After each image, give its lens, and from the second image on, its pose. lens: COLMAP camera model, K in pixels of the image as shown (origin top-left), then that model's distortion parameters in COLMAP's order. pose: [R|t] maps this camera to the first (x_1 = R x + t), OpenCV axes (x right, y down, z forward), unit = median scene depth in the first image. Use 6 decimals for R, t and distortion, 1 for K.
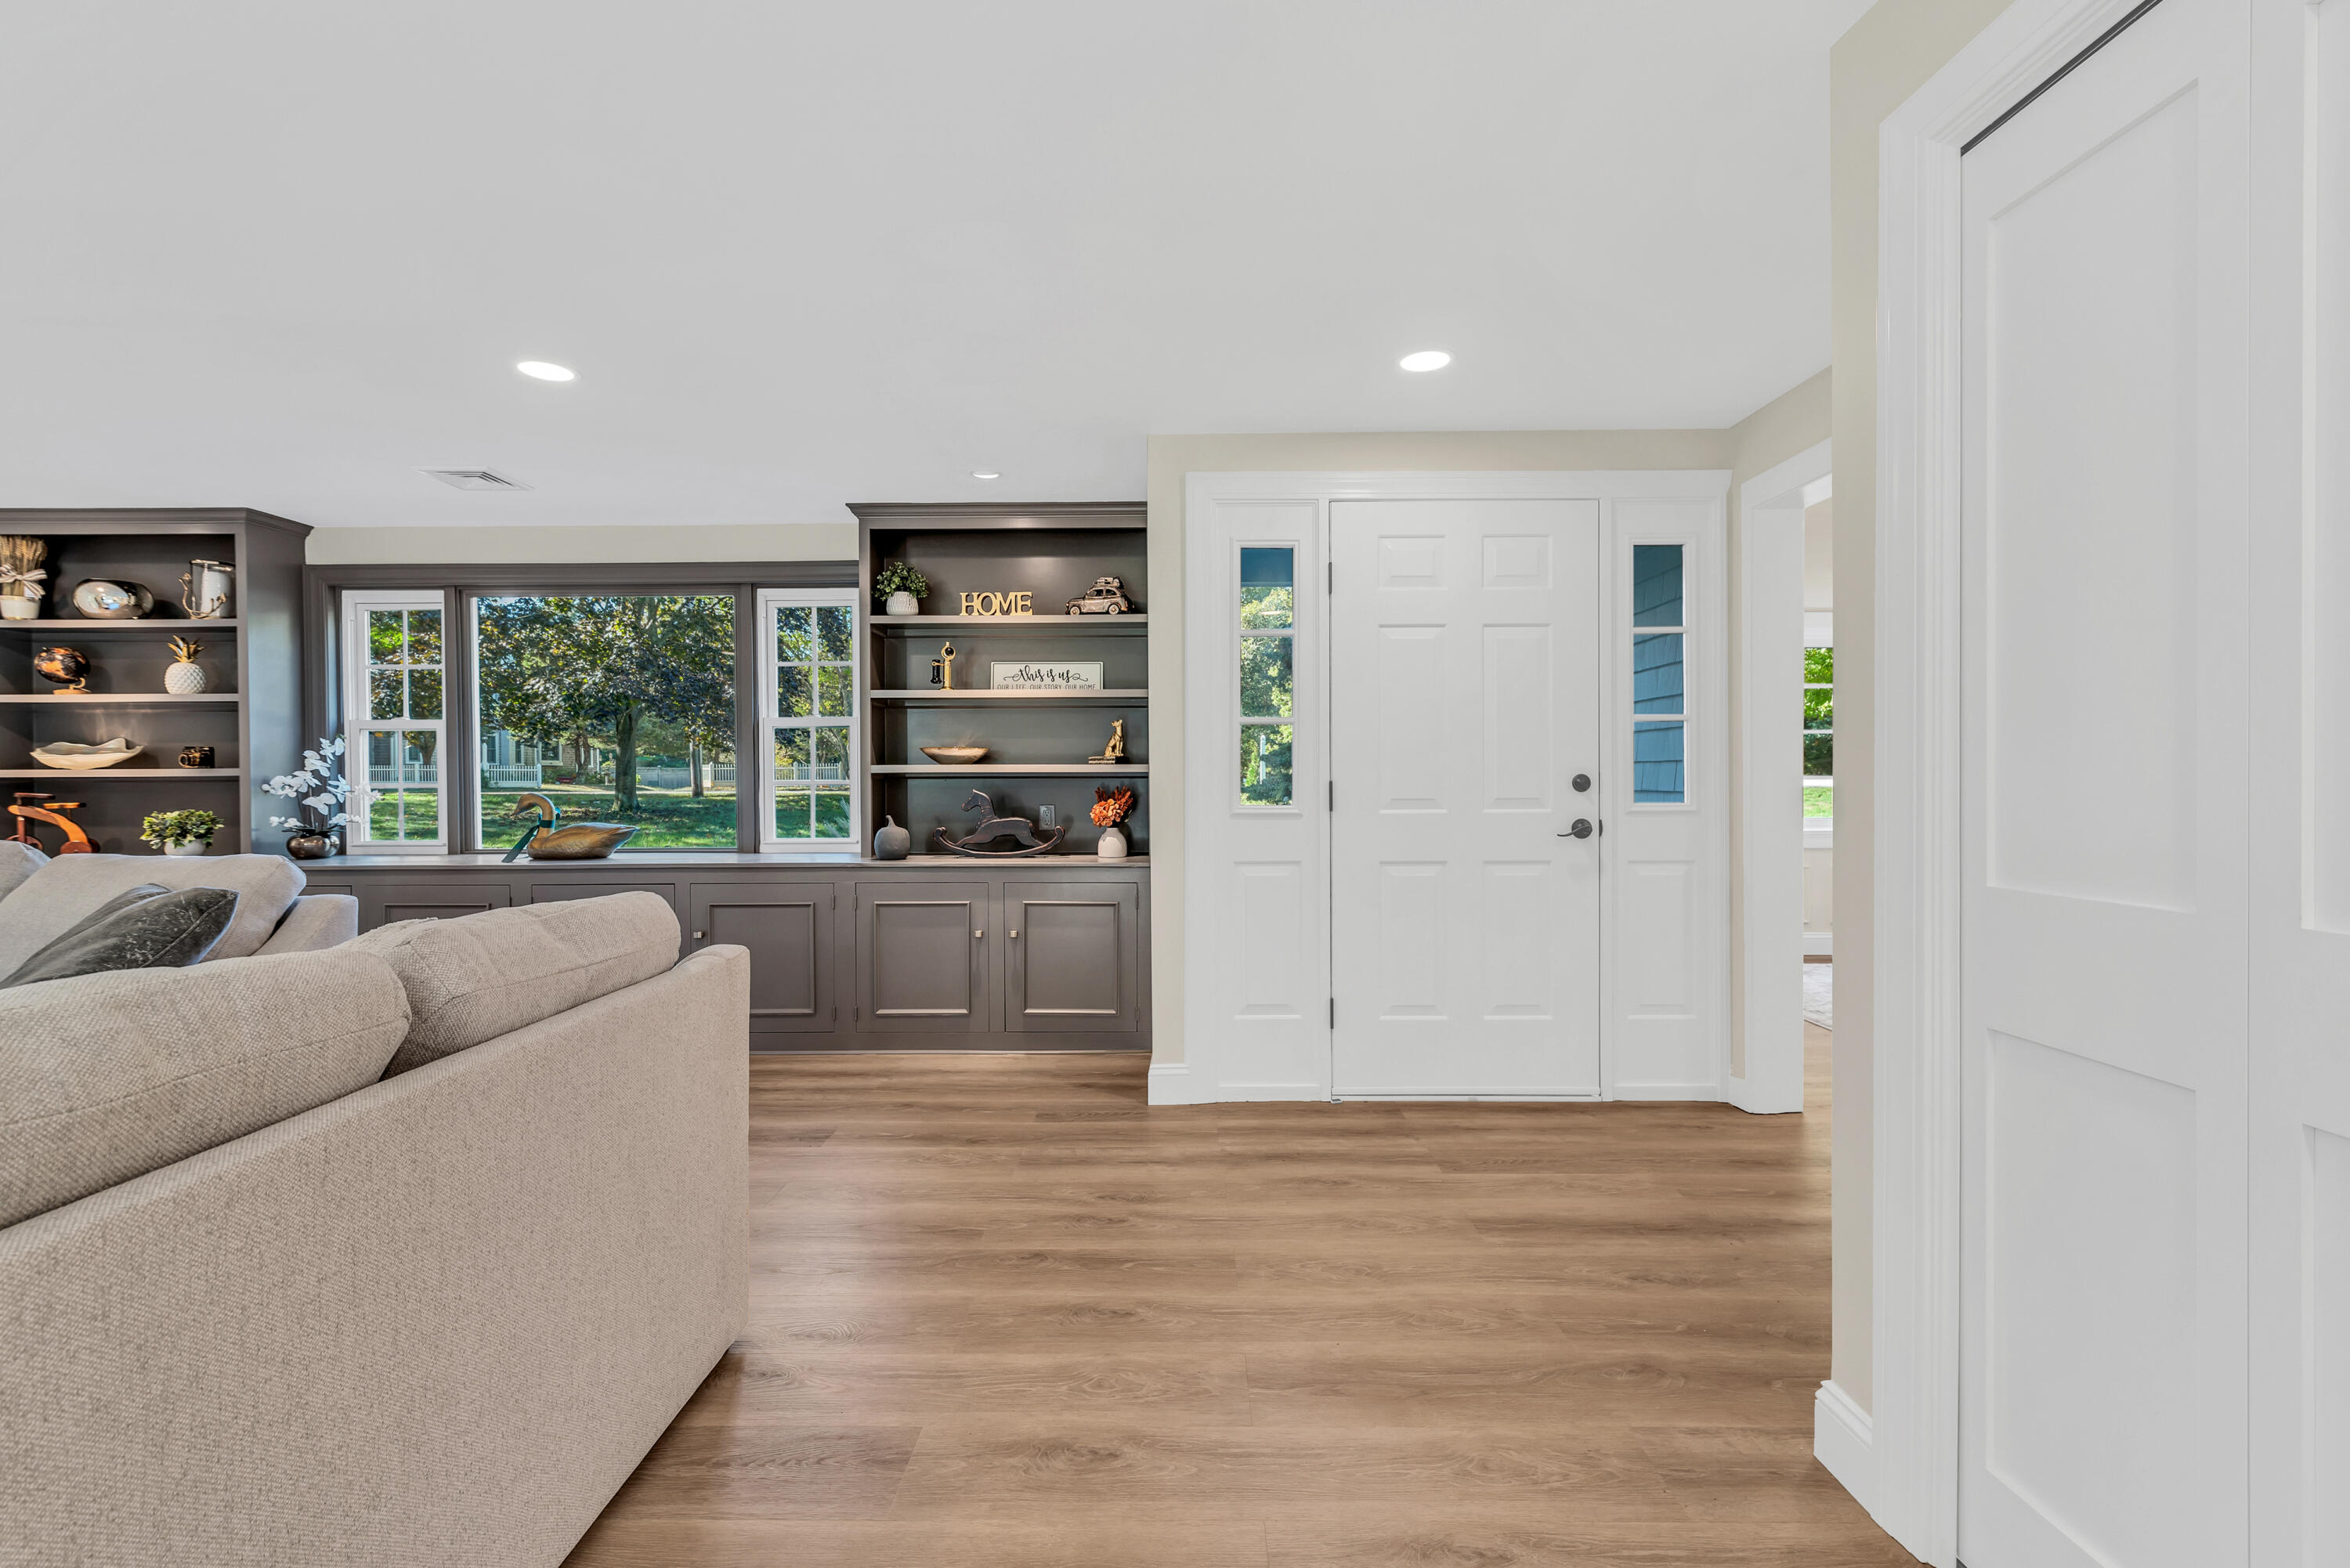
lens RADIAL K [[1017.0, 0, 1176.2], [0, 1017.0, 789.9], [0, 0, 1]] dist [0.000361, -0.000026]
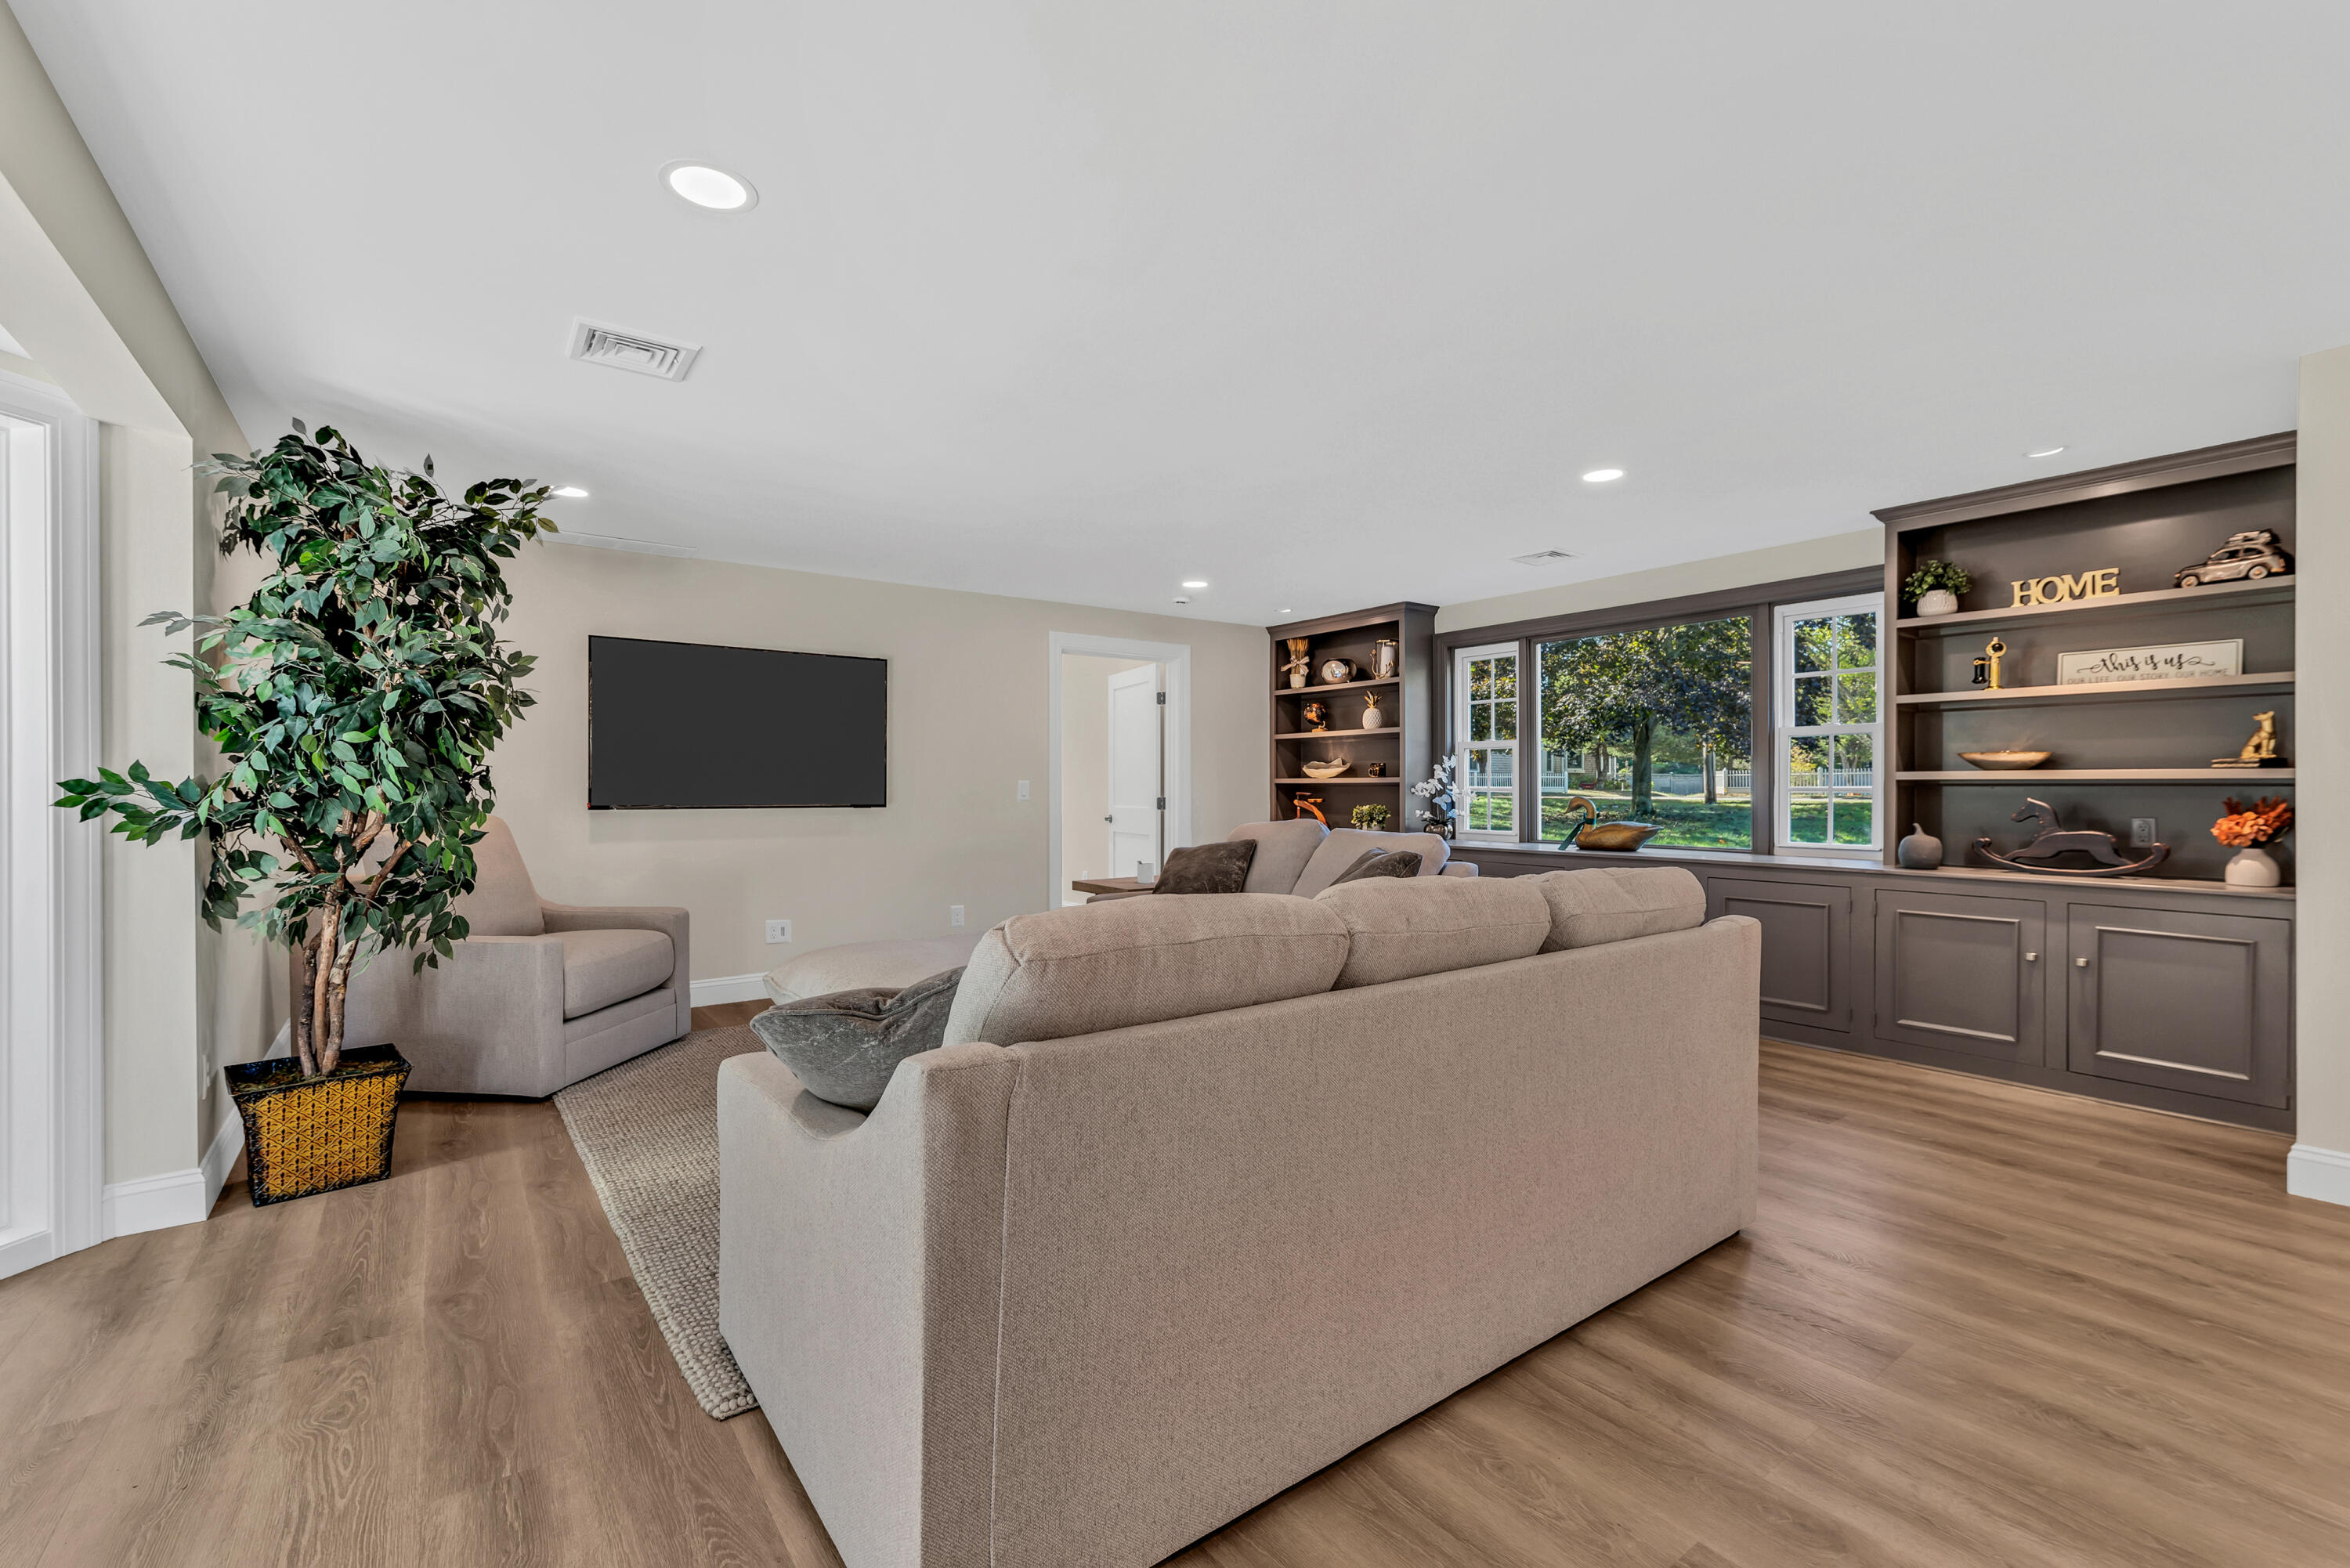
lens RADIAL K [[1017.0, 0, 1174.8], [0, 1017.0, 793.4], [0, 0, 1]] dist [0.000361, -0.000026]
pose [[0.603258, 0.009562, -0.797489, 0.067700], [-0.011778, 0.999926, 0.003080, 0.001854], [0.797459, 0.007534, 0.603326, -0.158256]]
